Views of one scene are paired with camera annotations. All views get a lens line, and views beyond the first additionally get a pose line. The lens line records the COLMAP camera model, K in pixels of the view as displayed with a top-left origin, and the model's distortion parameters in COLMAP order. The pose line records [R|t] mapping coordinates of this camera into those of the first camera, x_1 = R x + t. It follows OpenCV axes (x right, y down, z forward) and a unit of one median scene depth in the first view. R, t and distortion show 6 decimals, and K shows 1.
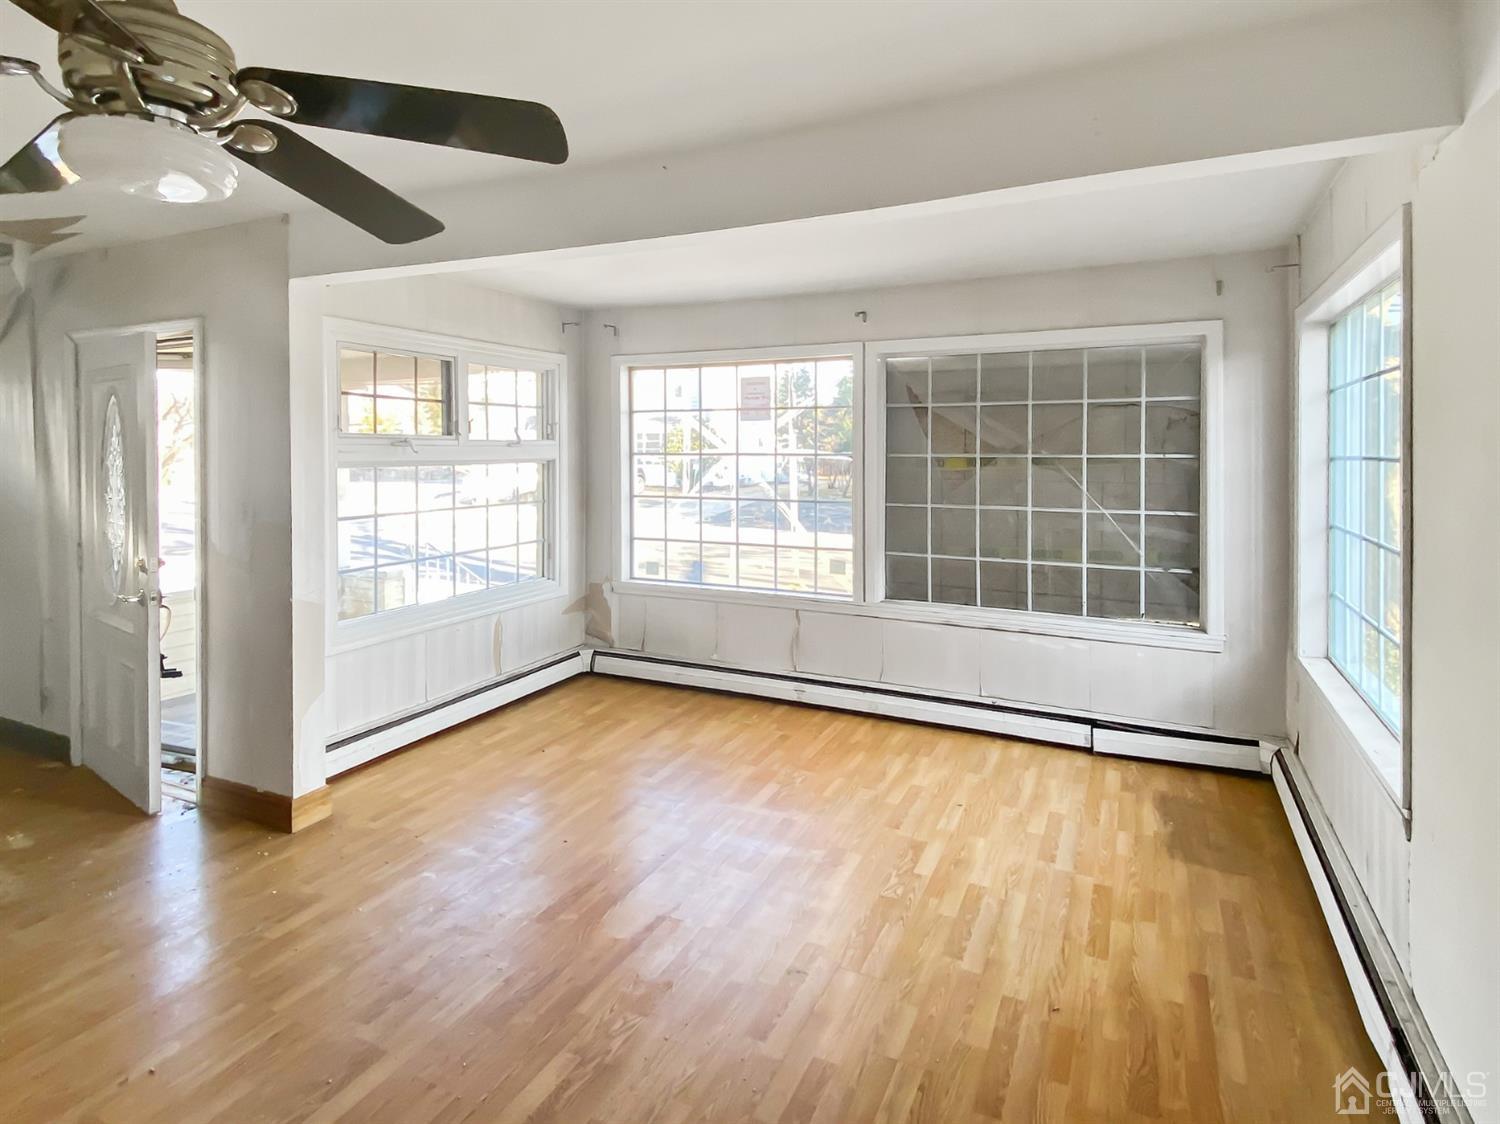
lens RADIAL K [[803.5, 0, 747.4], [0, 803.5, 570.5], [0, 0, 1]] dist [0.000955, 0.000500]
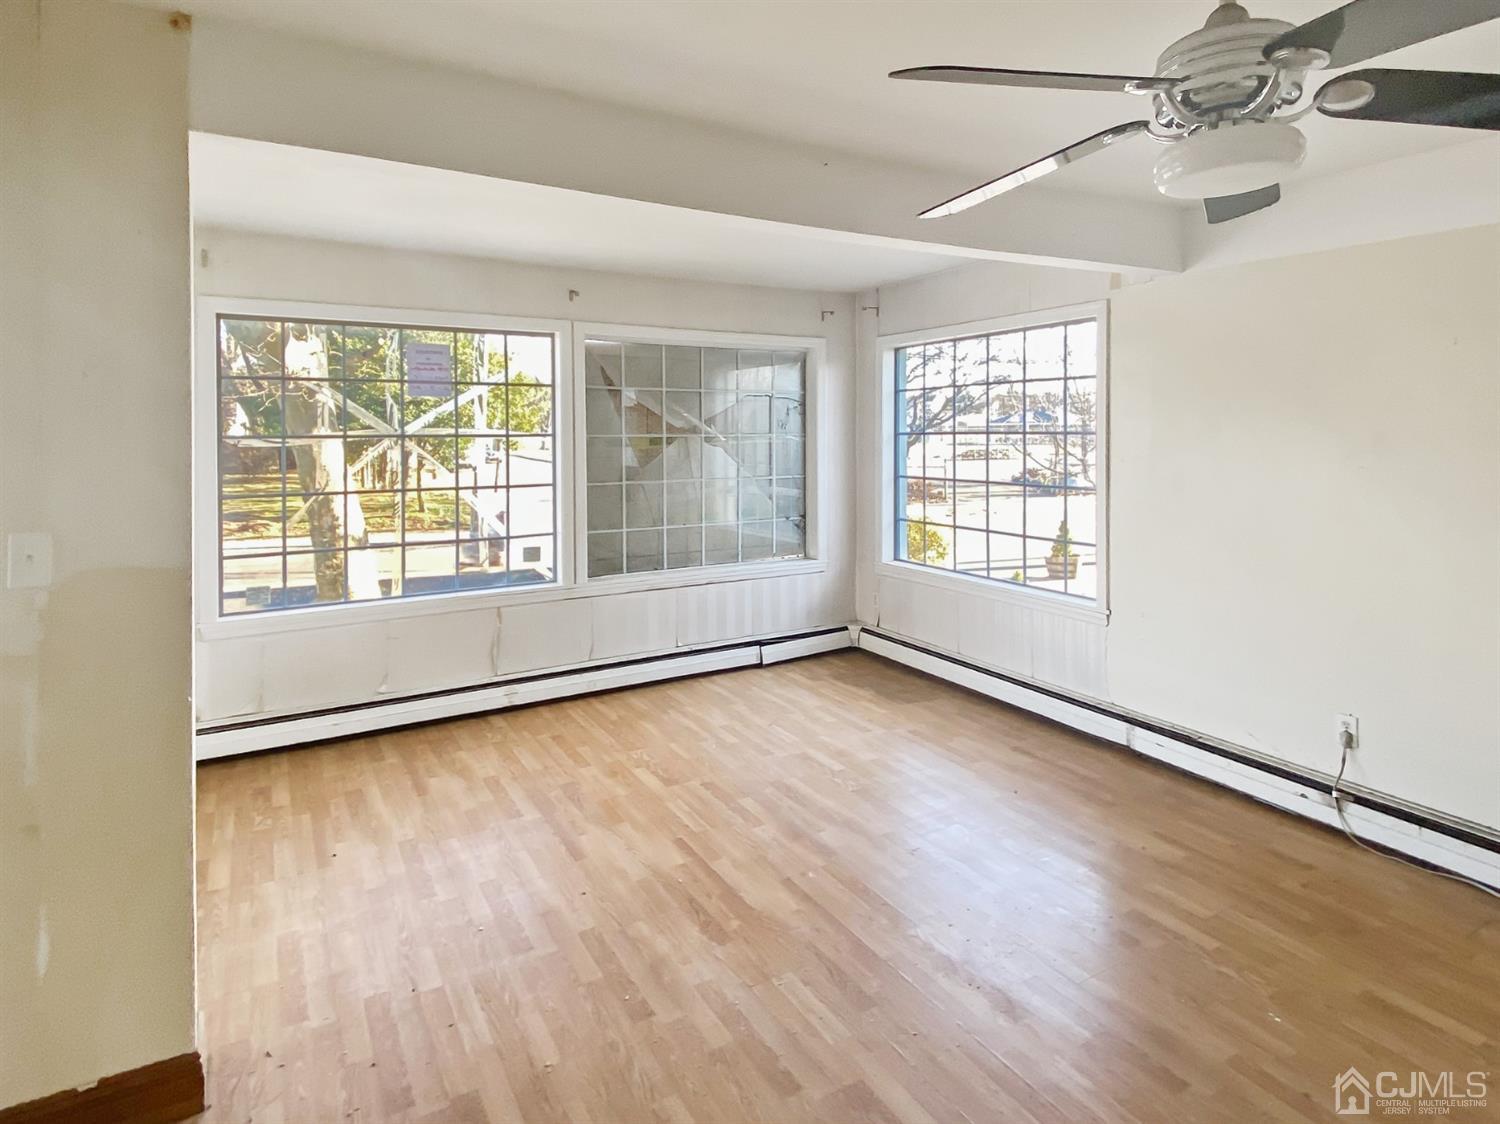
lens RADIAL K [[777.9, 0, 750.0], [0, 777.9, 562.0], [0, 0, 1]] dist [-0.000185, 0.000005]
pose [[0.535210, -0.141071, 0.832856, -0.579857], [0.129230, 0.988024, 0.084307, -0.044415], [-0.834775, 0.062508, 0.547031, 0.314383]]
